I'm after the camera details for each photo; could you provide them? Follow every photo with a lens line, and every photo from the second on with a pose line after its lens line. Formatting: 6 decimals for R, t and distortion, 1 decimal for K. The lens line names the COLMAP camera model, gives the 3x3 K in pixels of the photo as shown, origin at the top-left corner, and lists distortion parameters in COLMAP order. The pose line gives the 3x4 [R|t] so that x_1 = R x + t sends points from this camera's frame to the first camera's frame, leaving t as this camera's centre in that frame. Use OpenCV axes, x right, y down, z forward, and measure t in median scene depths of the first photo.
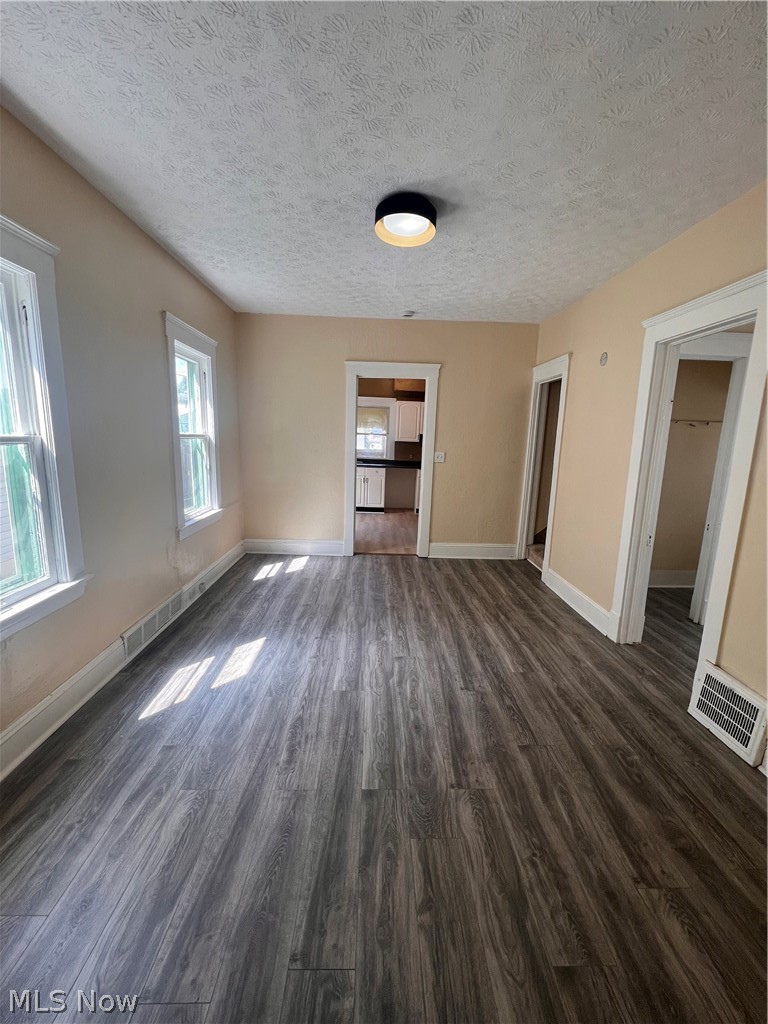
lens RADIAL K [[408.5, 0, 386.4], [0, 408.5, 507.8], [0, 0, 1]] dist [0.001279, 0.000021]
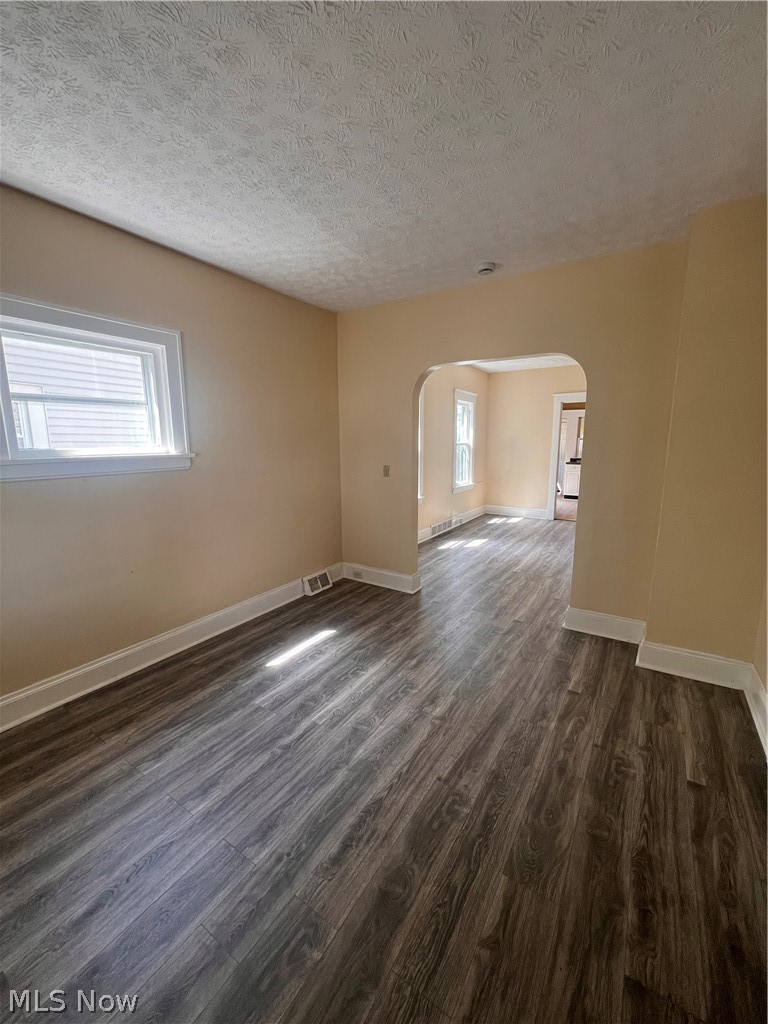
lens RADIAL K [[413.9, 0, 386.4], [0, 413.9, 514.8], [0, 0, 1]] dist [-0.002401, 0.000305]
pose [[0.823708, 0.065276, -0.563245, 0.447787], [-0.066672, 0.997611, 0.018113, 0.184065], [0.563081, 0.022633, 0.826092, -1.017517]]
